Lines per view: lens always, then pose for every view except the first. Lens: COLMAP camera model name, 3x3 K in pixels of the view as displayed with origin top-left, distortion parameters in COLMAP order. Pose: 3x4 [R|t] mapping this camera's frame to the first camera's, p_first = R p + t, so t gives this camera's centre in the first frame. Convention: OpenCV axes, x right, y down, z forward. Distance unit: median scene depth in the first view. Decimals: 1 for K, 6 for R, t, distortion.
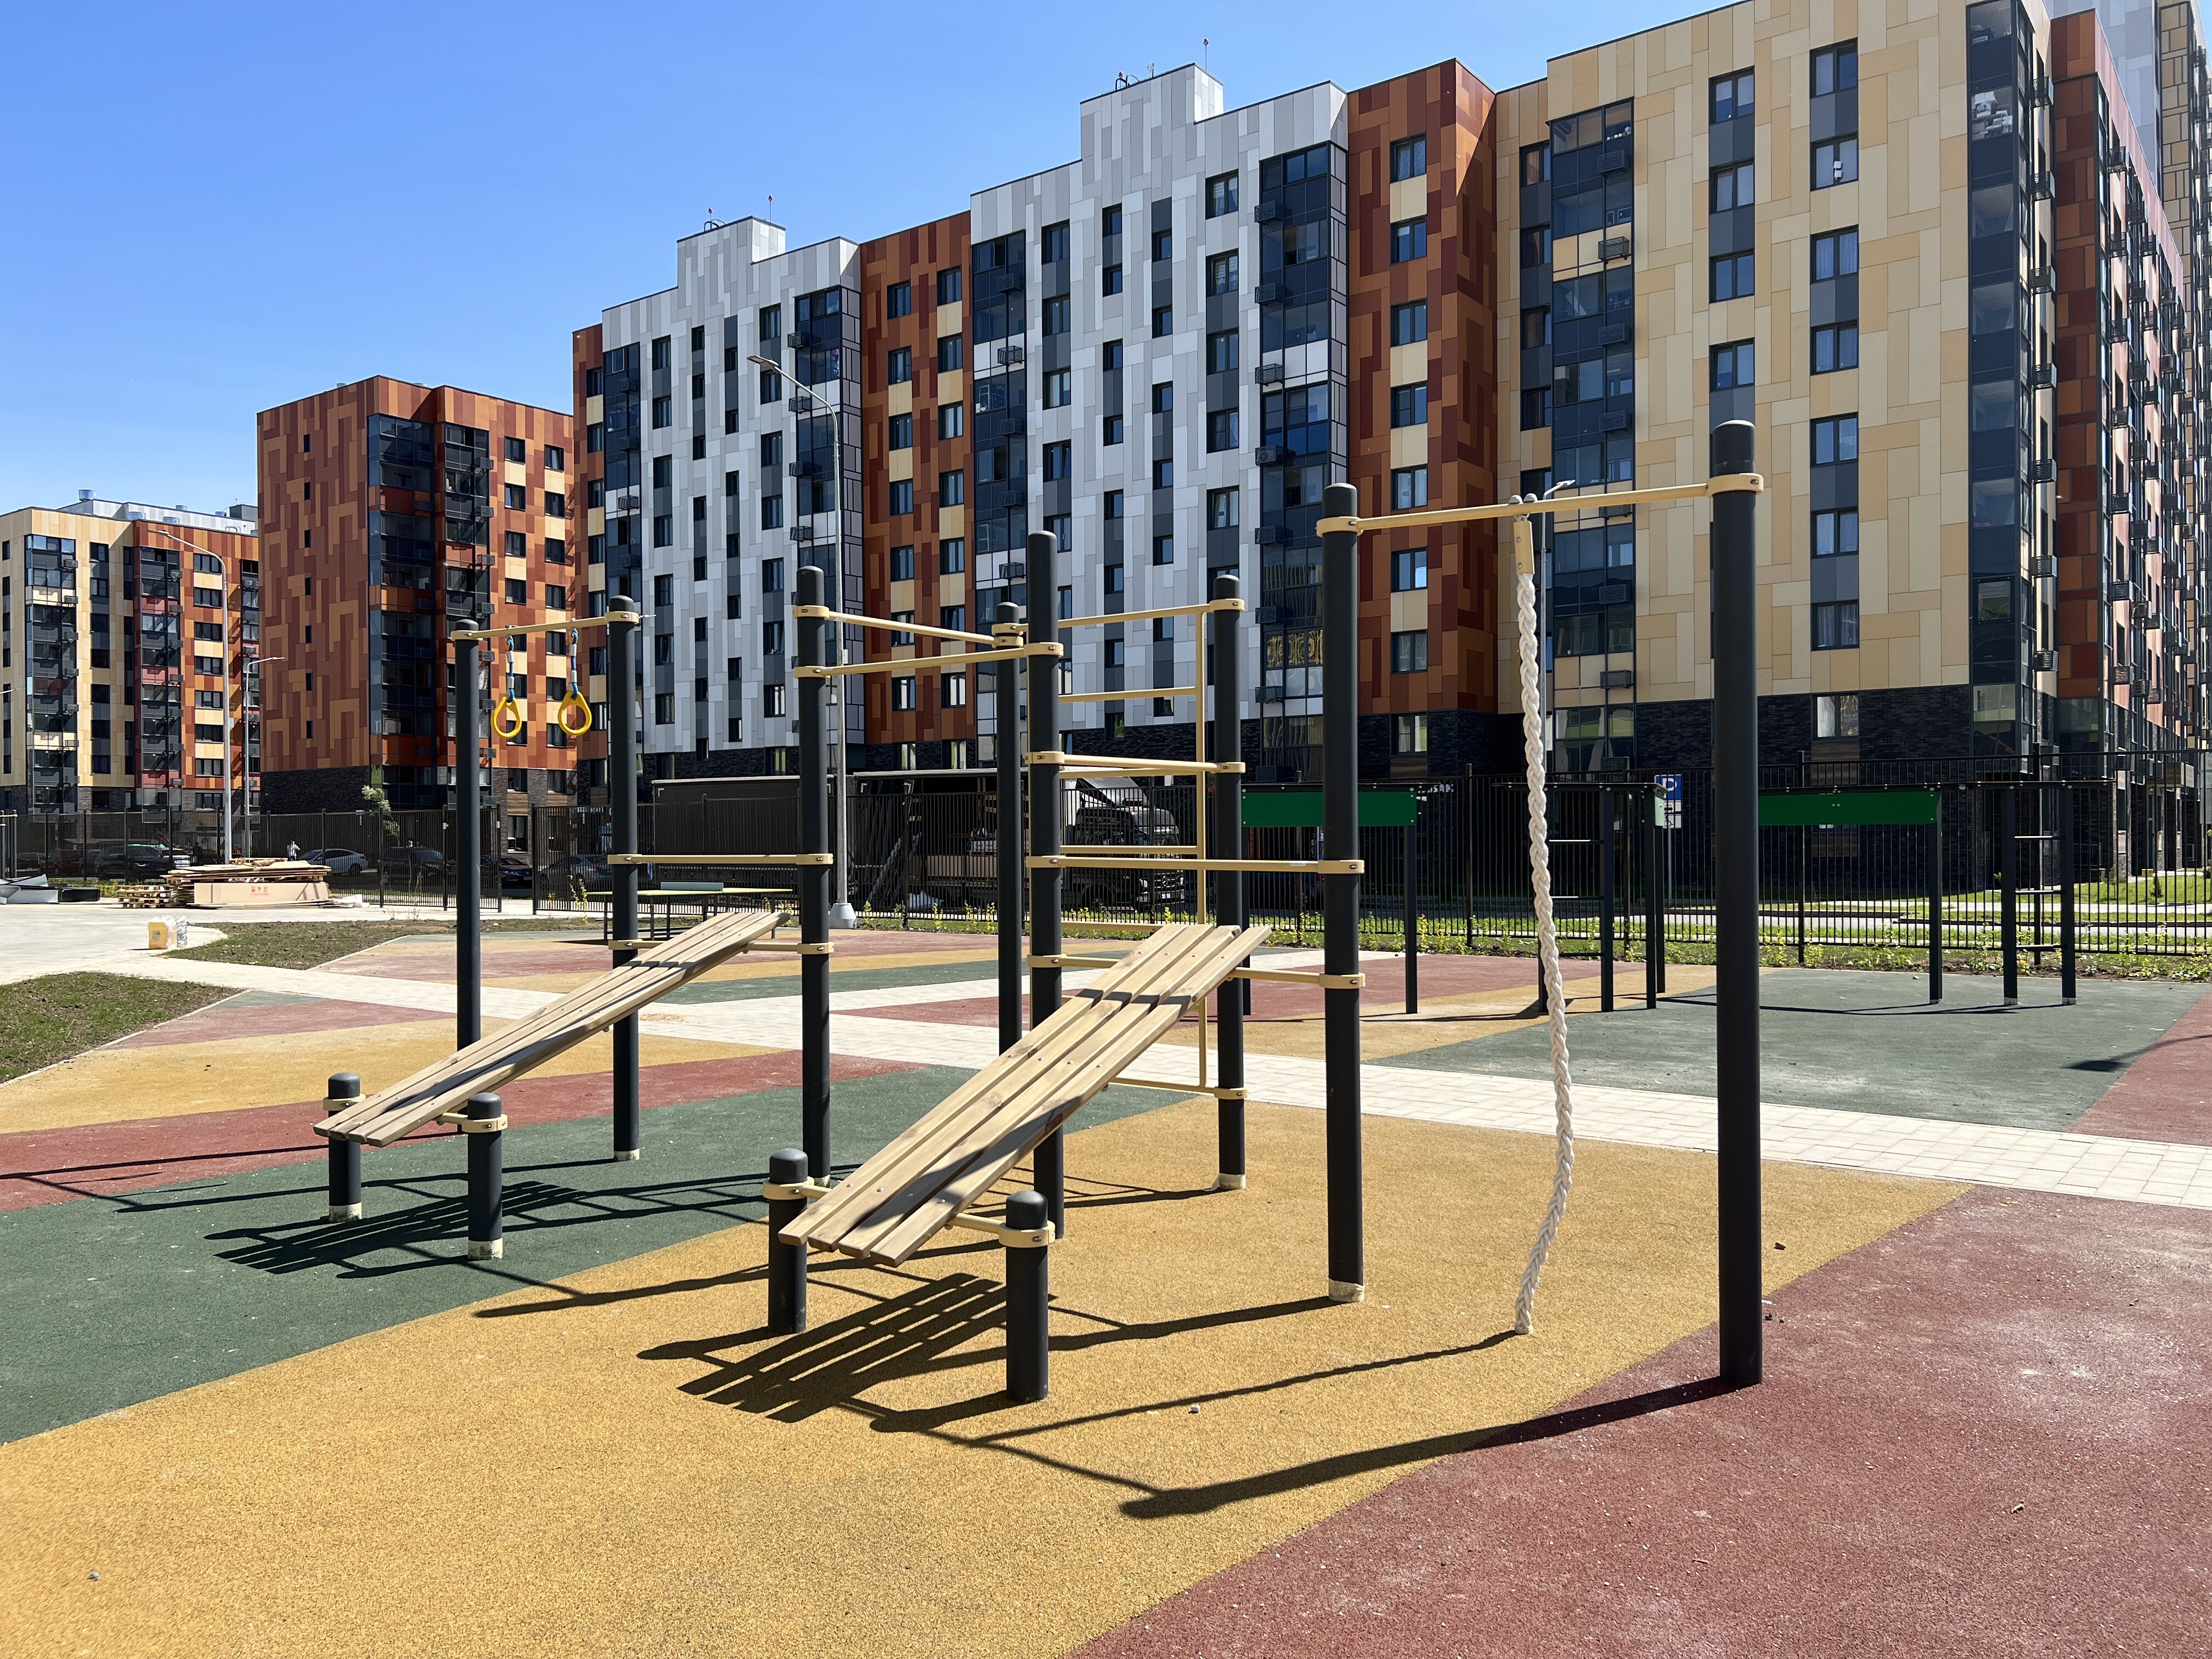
lens RADIAL K [[1645.8, 0, 1106.0], [0, 1645.8, 829.5], [0, 0, 1]] dist [0.058591, -0.064589]
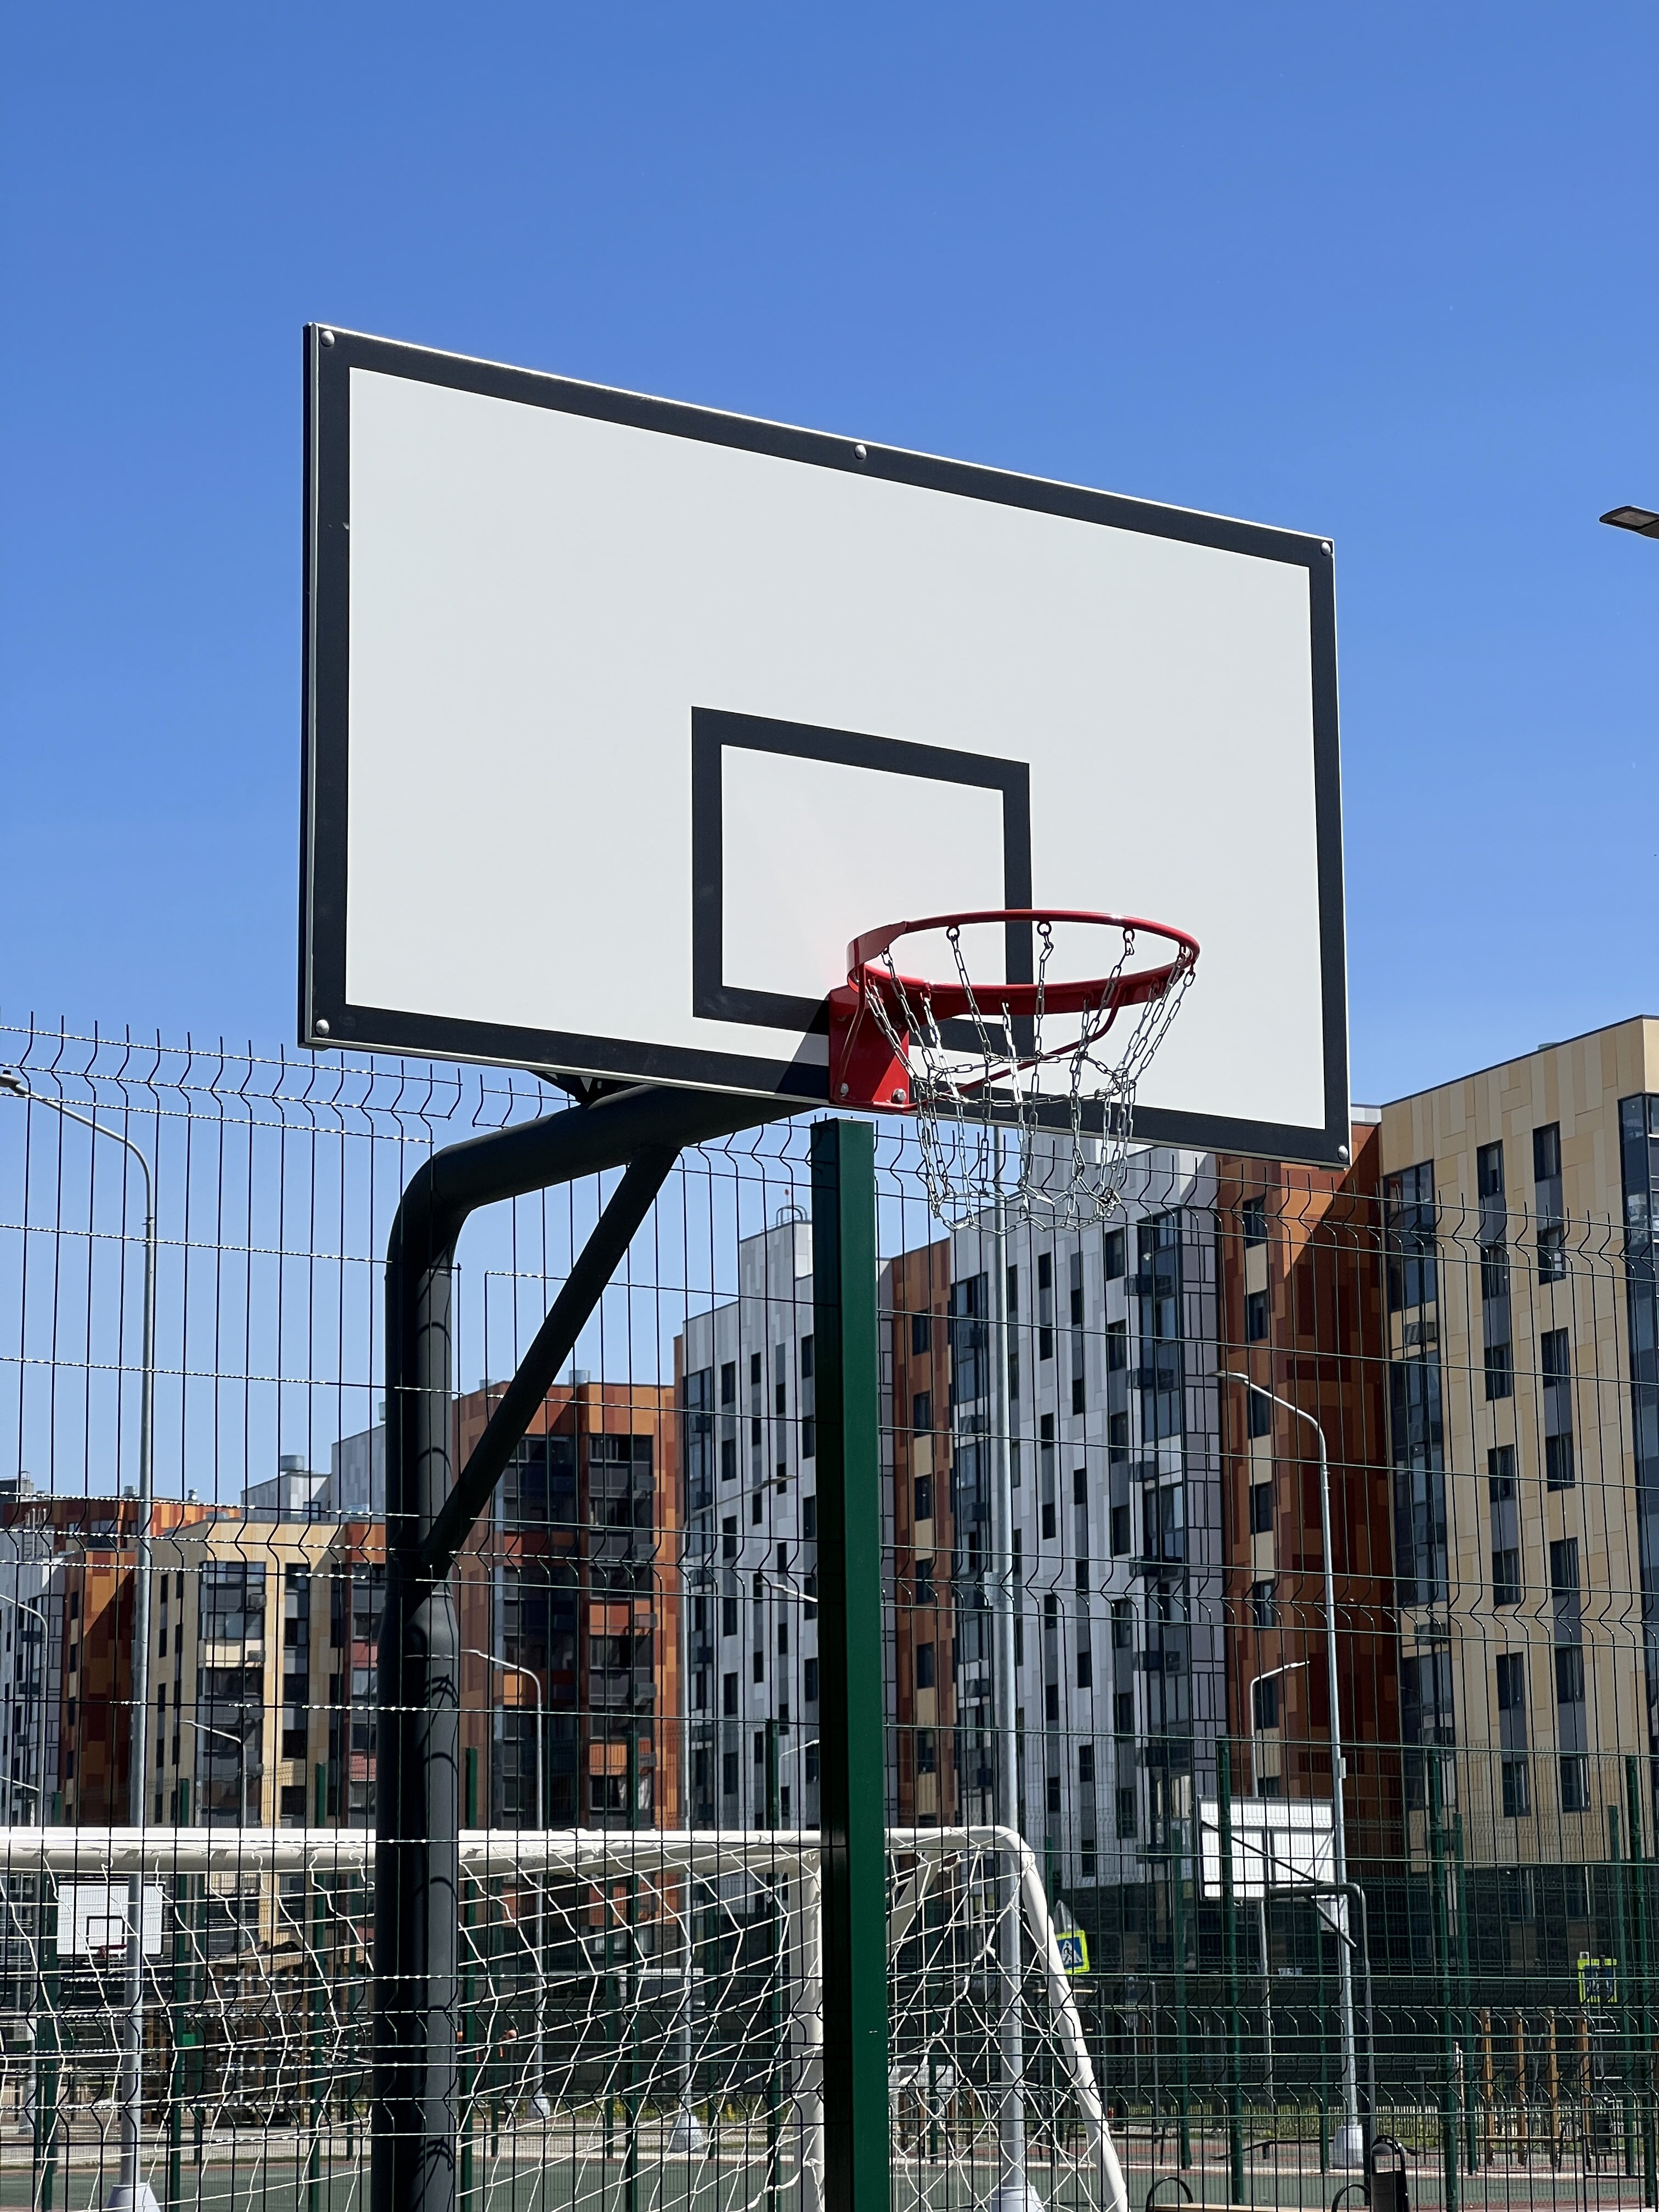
lens RADIAL K [[5383.6, 0, 829.5], [0, 5383.6, 1106.0], [0, 0, 1]] dist [0.111621, 0.504256]
pose [[0.854887, -0.092806, -0.510445, 1.302611], [0.011023, 0.986898, -0.160970, -0.014199], [0.518696, 0.131985, 0.844709, -1.358661]]
